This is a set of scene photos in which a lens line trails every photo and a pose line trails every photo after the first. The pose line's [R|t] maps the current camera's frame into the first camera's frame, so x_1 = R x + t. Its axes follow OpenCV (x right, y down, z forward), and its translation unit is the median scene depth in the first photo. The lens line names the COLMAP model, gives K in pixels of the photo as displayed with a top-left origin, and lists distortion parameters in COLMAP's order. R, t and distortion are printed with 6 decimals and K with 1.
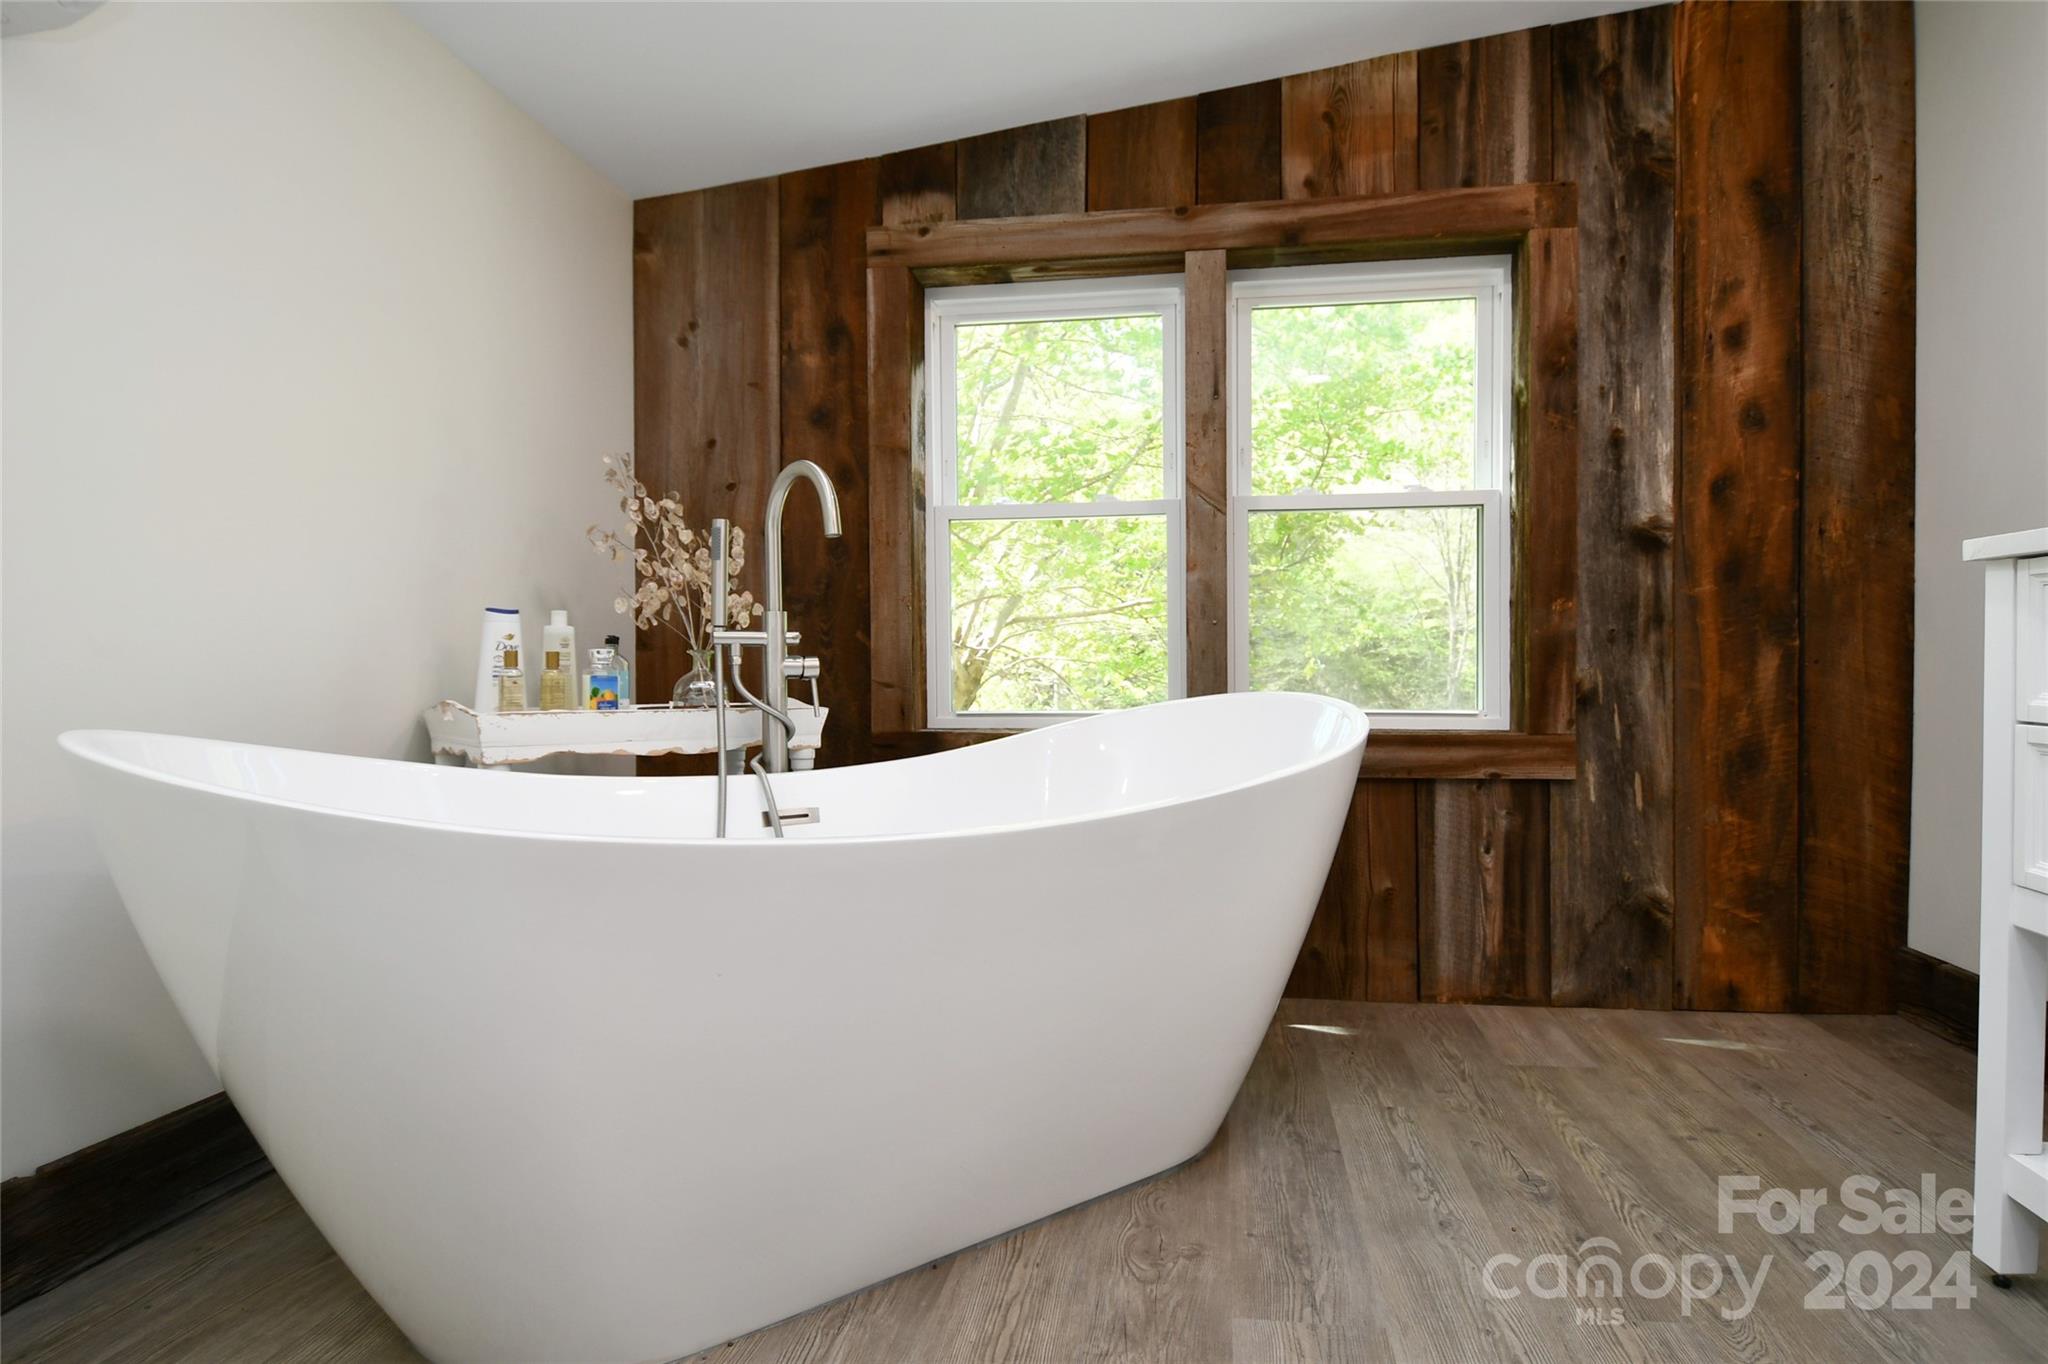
lens RADIAL K [[1094.8, 0, 1033.8], [0, 1094.8, 682.1], [0, 0, 1]] dist [0.017258, -0.028384]
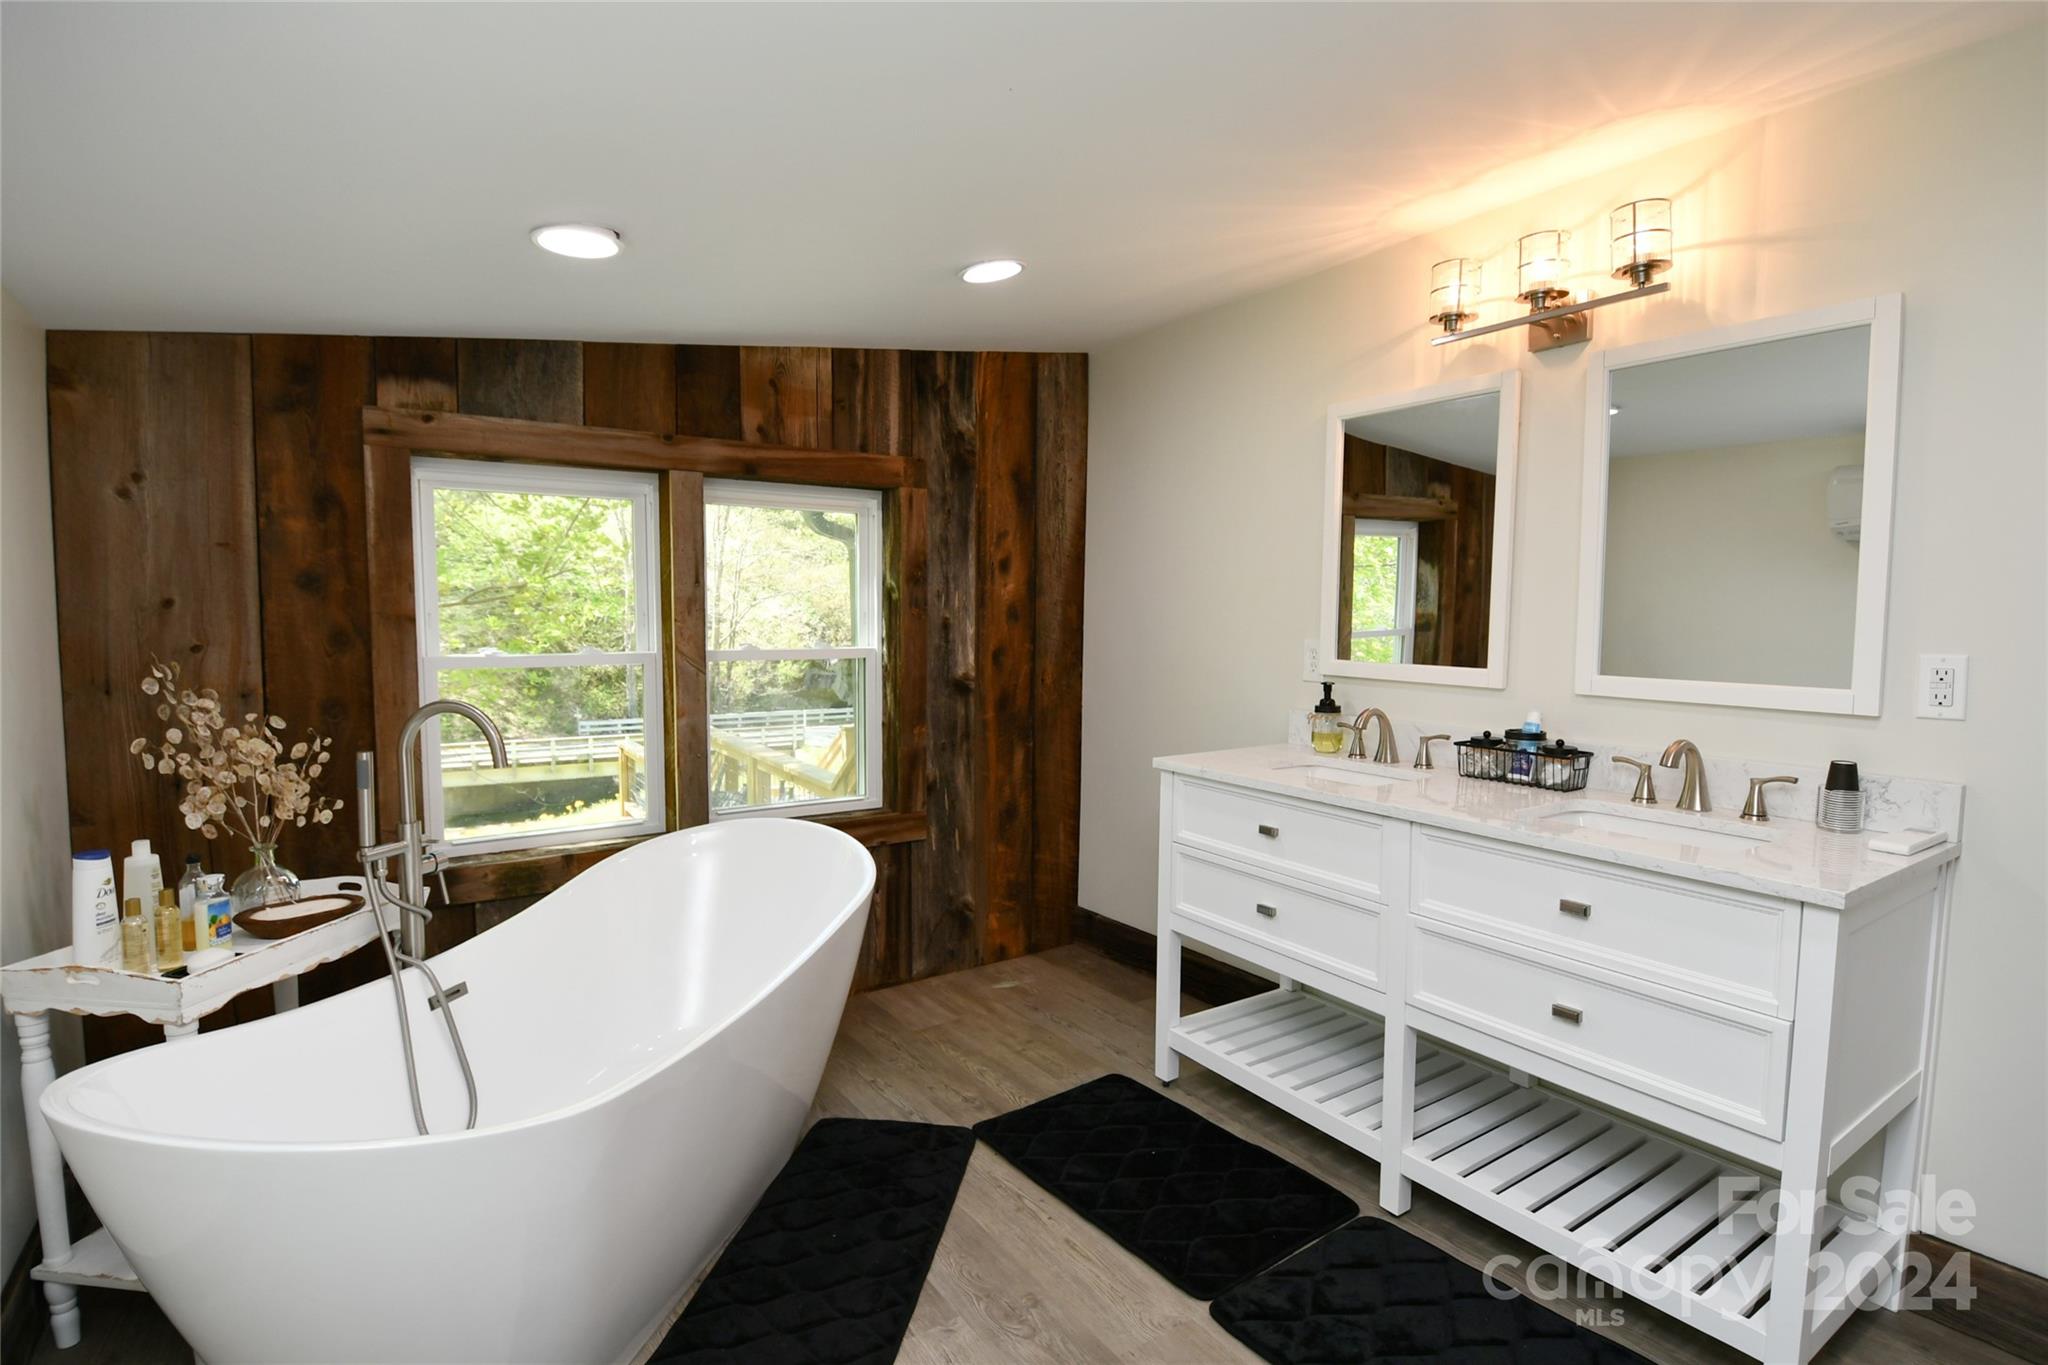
lens RADIAL K [[1094.8, 0, 1033.8], [0, 1094.8, 682.6], [0, 0, 1]] dist [0.017258, -0.028384]
pose [[0.722638, -0.052004, 0.689267, -0.474529], [-0.000096, 0.997158, 0.075335, -0.256409], [-0.691226, -0.054506, 0.720580, -0.235216]]
